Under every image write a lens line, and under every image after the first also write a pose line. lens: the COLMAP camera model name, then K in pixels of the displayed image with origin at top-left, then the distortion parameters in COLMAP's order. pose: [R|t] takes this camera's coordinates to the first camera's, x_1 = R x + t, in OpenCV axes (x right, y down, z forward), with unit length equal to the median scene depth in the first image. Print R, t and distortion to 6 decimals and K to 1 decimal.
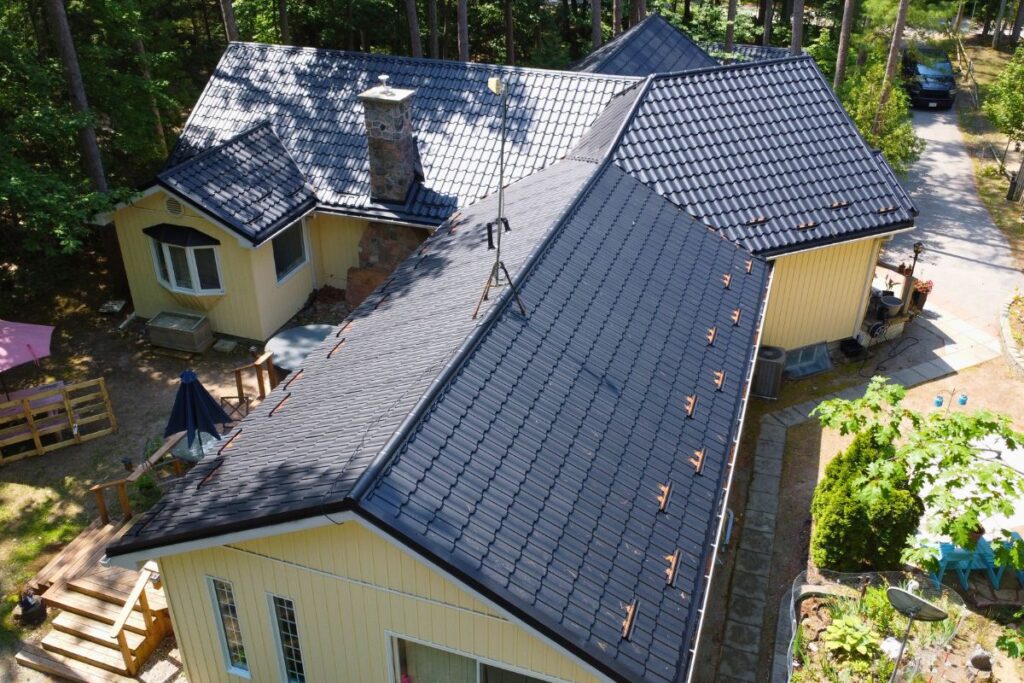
lens RADIAL K [[904.7, 0, 494.2], [0, 904.7, 342.6], [0, 0, 1]] dist [-0.004601, 0.002888]
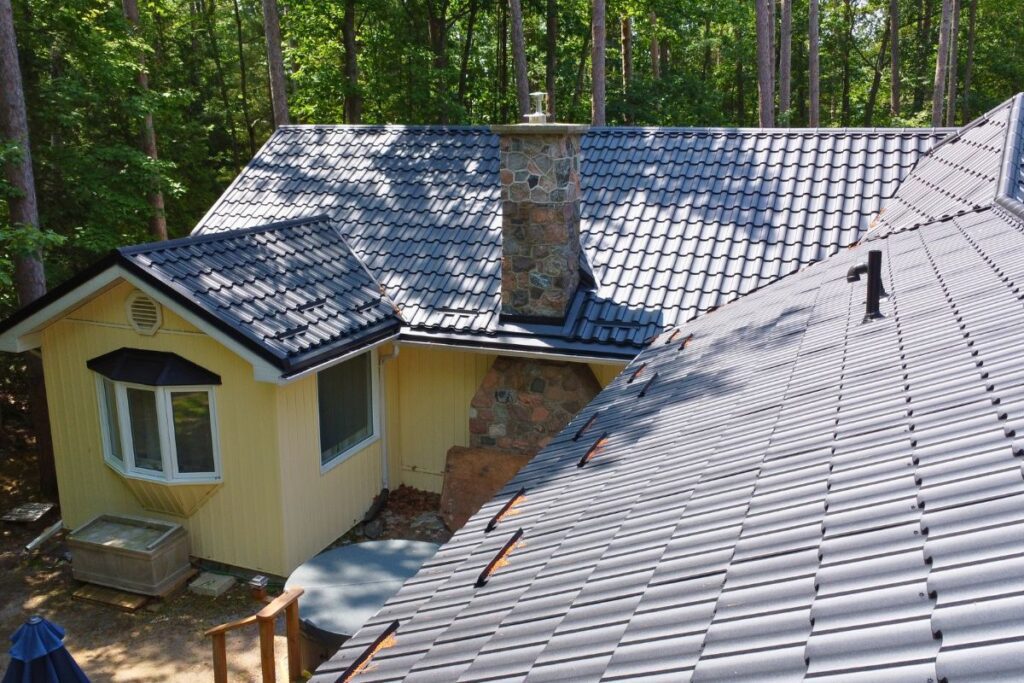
lens RADIAL K [[904.7, 0, 494.2], [0, 904.7, 342.6], [0, 0, 1]] dist [-0.004601, 0.002888]
pose [[0.998970, 0.012083, -0.043743, -0.116104], [-0.024394, 0.955773, -0.293092, 0.019164], [0.038267, 0.293857, 0.955083, 0.476573]]
